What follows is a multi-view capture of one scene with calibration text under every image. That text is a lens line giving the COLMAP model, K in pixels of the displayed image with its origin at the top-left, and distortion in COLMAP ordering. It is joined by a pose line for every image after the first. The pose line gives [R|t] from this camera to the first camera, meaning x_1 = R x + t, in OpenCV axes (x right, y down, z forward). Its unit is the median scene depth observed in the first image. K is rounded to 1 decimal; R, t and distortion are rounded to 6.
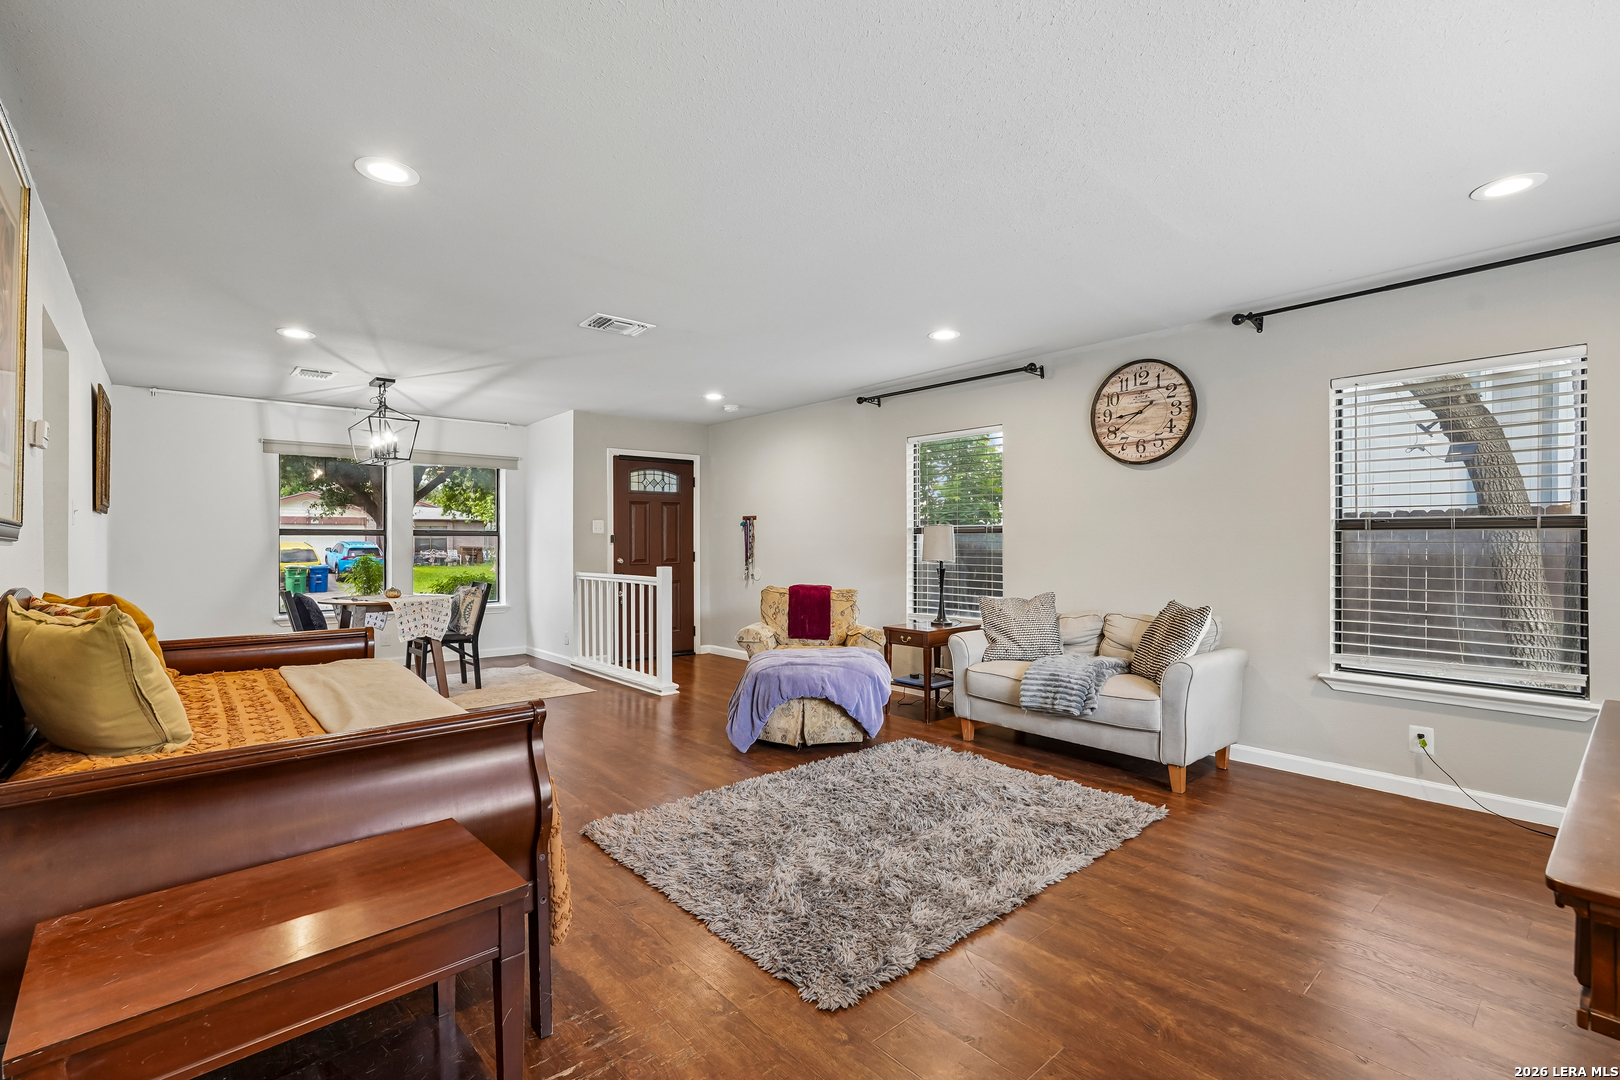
lens RADIAL K [[722.8, 0, 797.3], [0, 722.8, 532.7], [0, 0, 1]] dist [-0.000869, 0.002546]
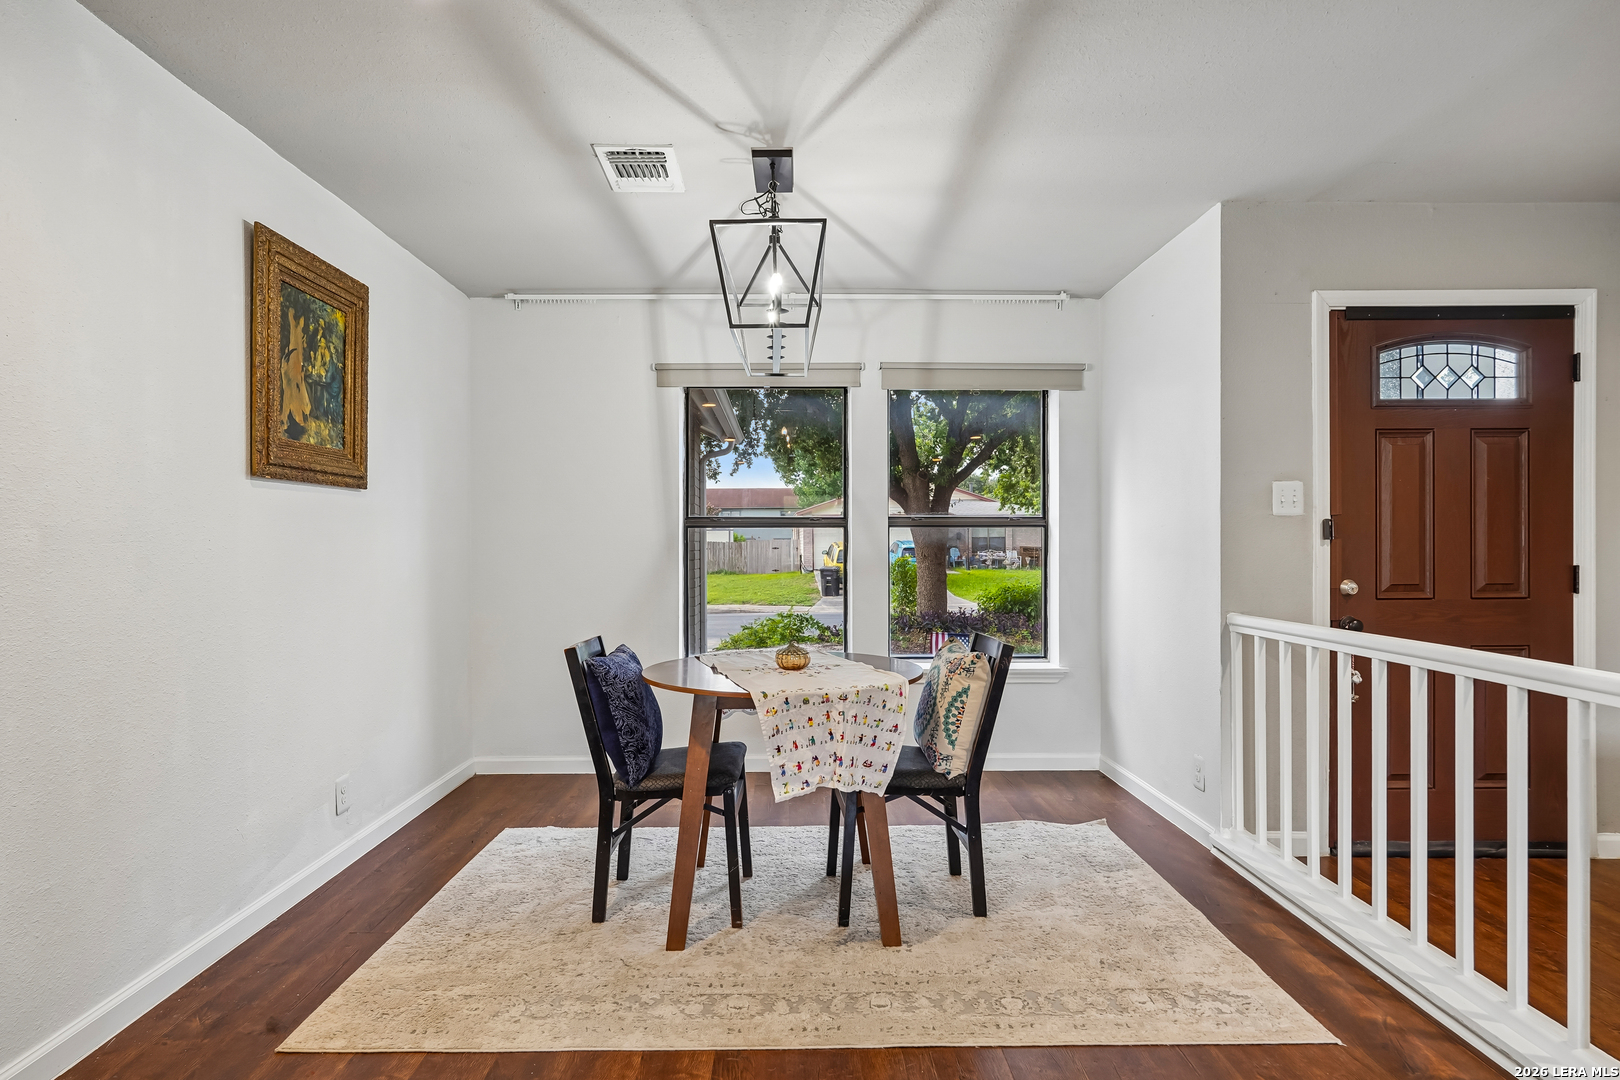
lens RADIAL K [[847.6, 0, 800.4], [0, 847.6, 547.2], [0, 0, 1]] dist [0.001155, 0.002856]
pose [[0.767696, 0.004450, -0.640799, -0.285249], [0.008127, 0.999828, 0.016679, 0.012442], [0.640763, -0.018013, 0.767527, 0.751543]]
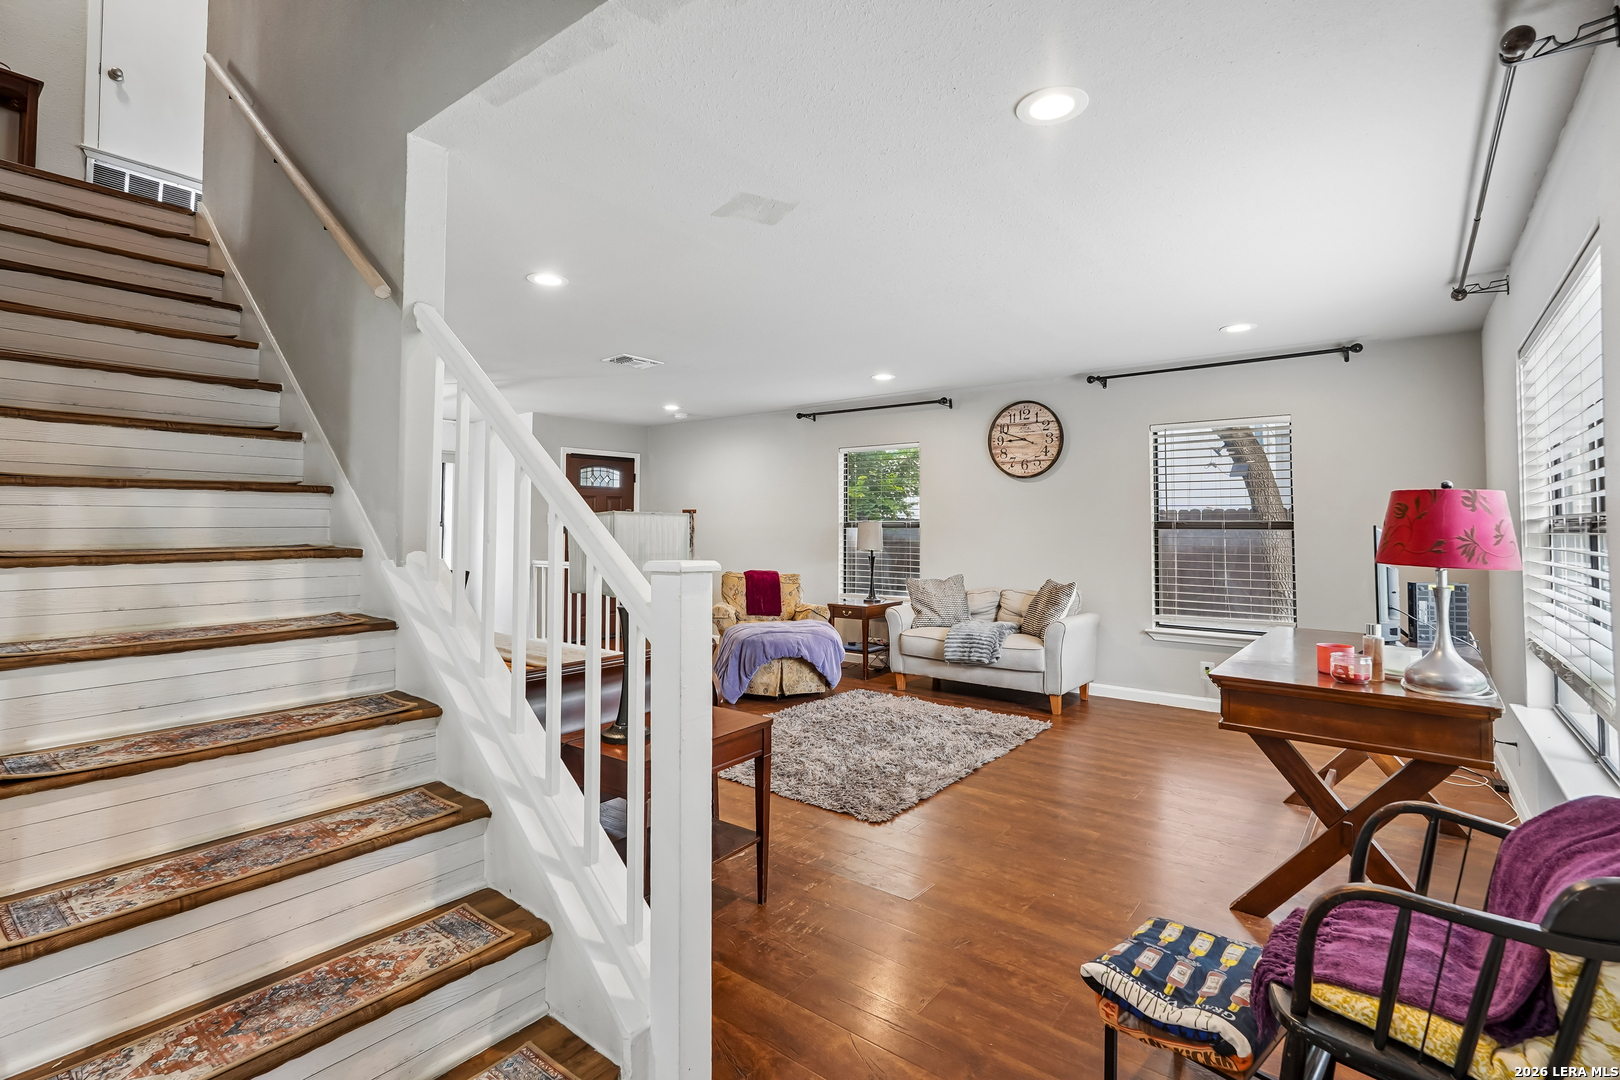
lens RADIAL K [[722.8, 0, 796.8], [0, 722.8, 489.2], [0, 0, 1]] dist [-0.000869, 0.002546]
pose [[0.986165, 0.011855, 0.165344, -0.140019], [-0.004953, 0.999101, -0.042096, -0.012974], [-0.165694, 0.040694, 0.985337, -0.215113]]
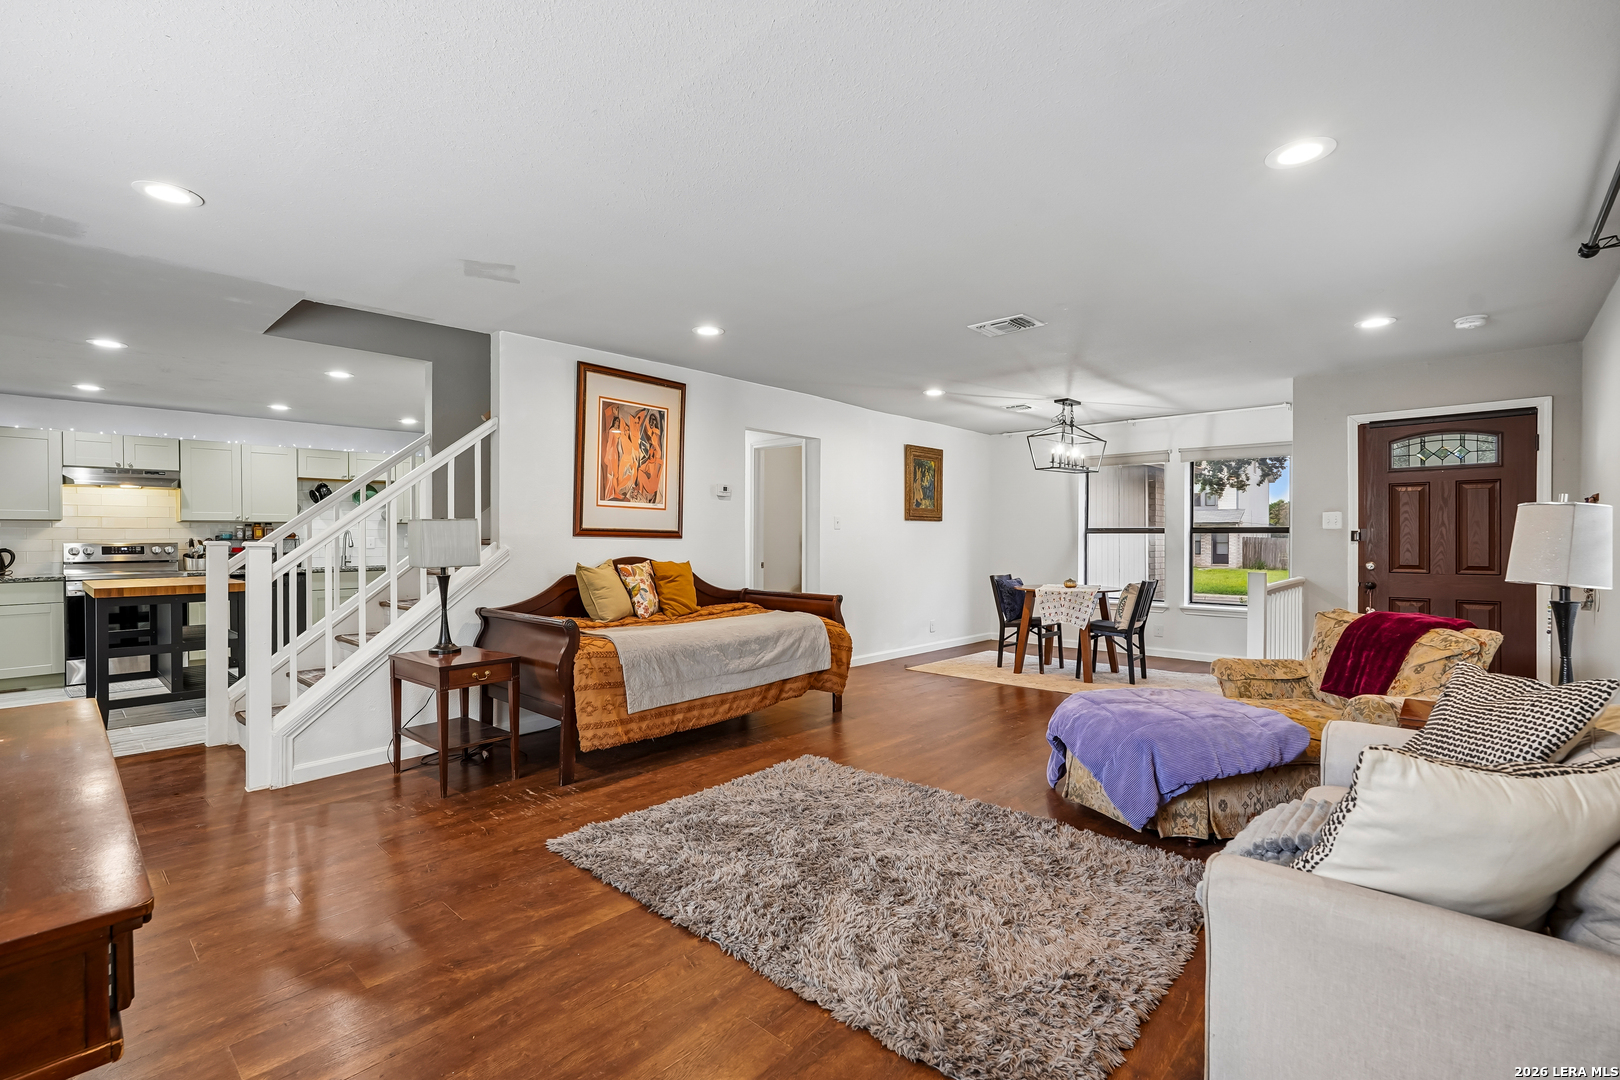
lens RADIAL K [[722.8, 0, 816.8], [0, 722.8, 541.0], [0, 0, 1]] dist [-0.000869, 0.002546]
pose [[0.130170, 0.006025, -0.991473, 0.649345], [0.009657, 0.999926, 0.007344, 0.004123], [0.991445, -0.010531, 0.130102, 0.544822]]
